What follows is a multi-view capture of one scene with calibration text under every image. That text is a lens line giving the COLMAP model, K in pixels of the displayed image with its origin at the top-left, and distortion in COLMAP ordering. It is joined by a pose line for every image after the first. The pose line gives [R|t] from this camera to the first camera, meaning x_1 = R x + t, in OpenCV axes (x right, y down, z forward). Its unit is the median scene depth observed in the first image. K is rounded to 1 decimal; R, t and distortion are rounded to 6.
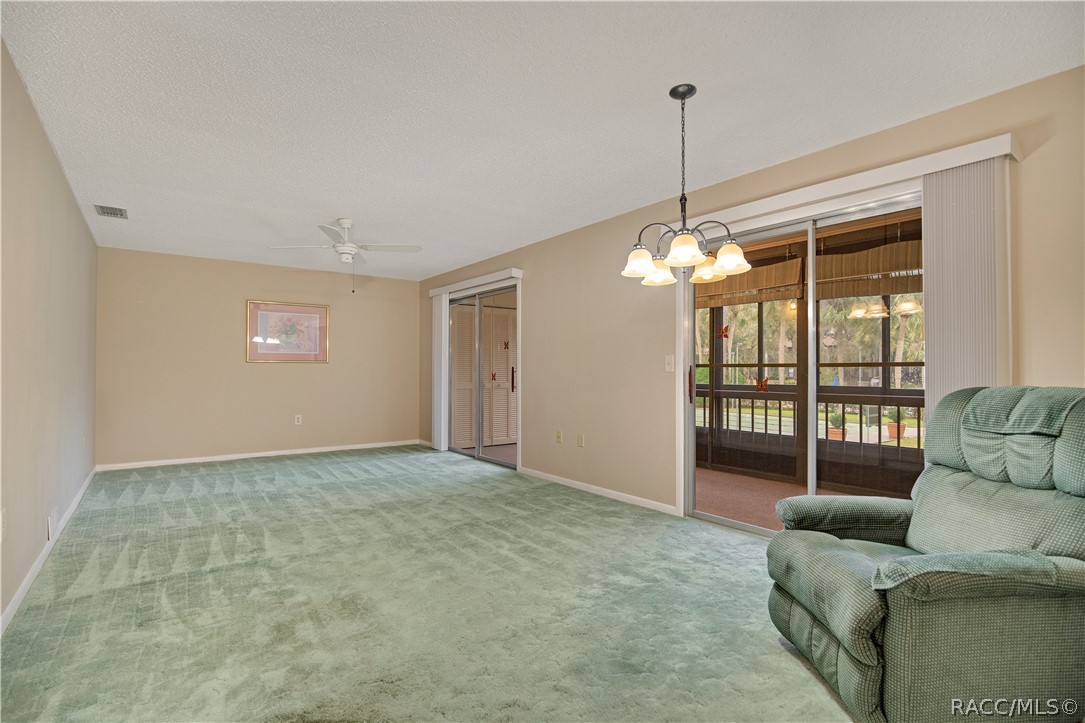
lens RADIAL K [[523.5, 0, 553.5], [0, 523.5, 367.8], [0, 0, 1]] dist [-0.062814, -0.000348]
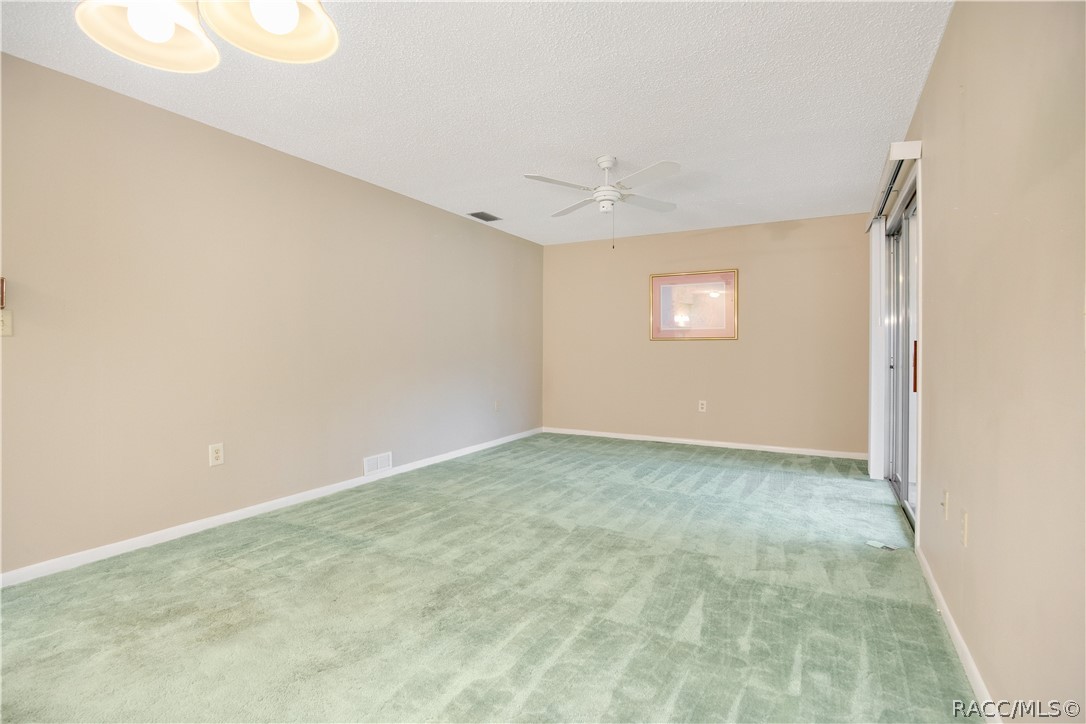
lens RADIAL K [[522.3, 0, 538.8], [0, 522.3, 354.4], [0, 0, 1]] dist [-0.034937, 0.001073]
pose [[0.387586, 0.013630, -0.921733, 0.416627], [-0.001551, 0.999899, 0.014133, 0.003743], [0.921832, -0.004048, 0.387568, 0.836897]]
